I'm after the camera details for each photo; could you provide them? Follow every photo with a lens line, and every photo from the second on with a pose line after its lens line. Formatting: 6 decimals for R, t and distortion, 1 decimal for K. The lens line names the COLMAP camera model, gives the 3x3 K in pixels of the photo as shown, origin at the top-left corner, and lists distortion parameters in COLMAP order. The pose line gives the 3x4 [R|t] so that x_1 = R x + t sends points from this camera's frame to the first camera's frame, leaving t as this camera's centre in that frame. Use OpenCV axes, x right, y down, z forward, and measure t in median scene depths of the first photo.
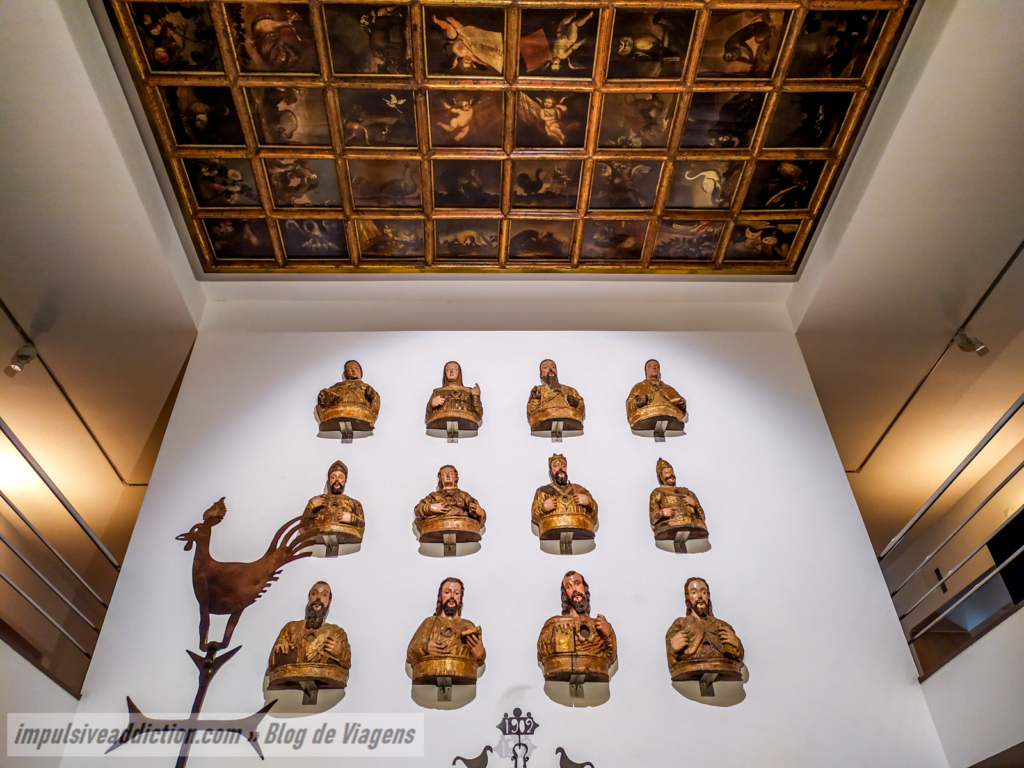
lens RADIAL K [[784.7, 0, 508.8], [0, 784.7, 383.4], [0, 0, 1]] dist [0.073508, -0.016874]
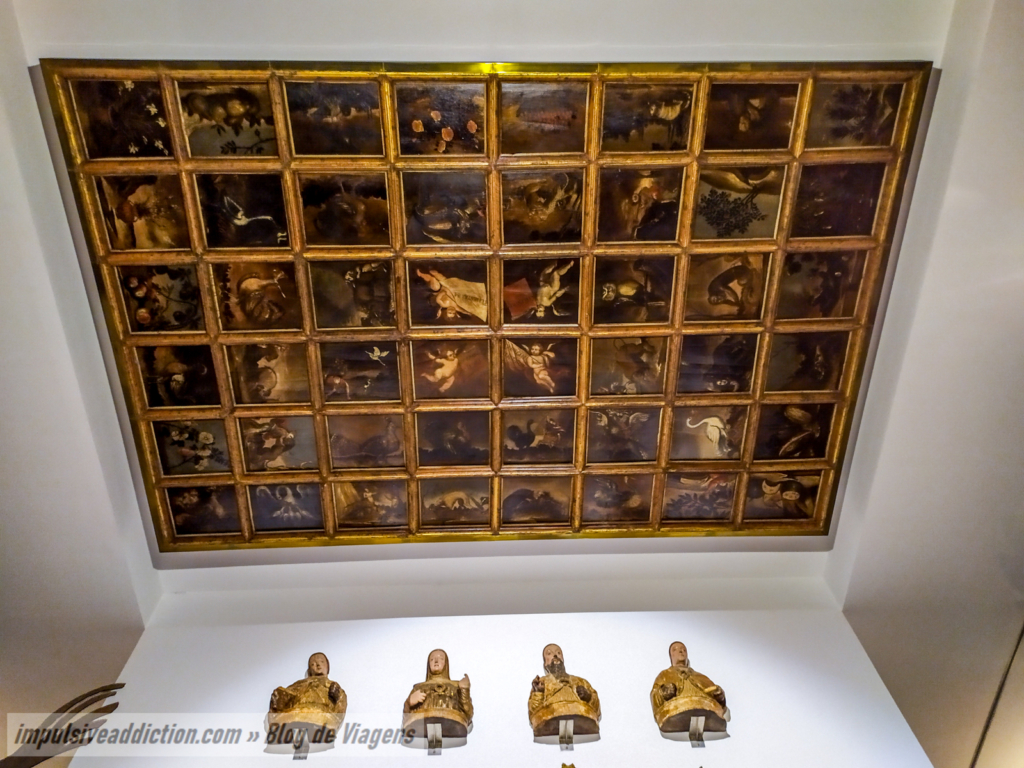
lens RADIAL K [[784.7, 0, 513.2], [0, 784.7, 384.0], [0, 0, 1]] dist [0.073508, -0.016874]
pose [[0.999486, -0.030399, -0.010199, 0.029464], [0.023241, 0.905946, -0.422754, 0.085783], [0.022091, 0.422300, 0.906187, 0.134602]]
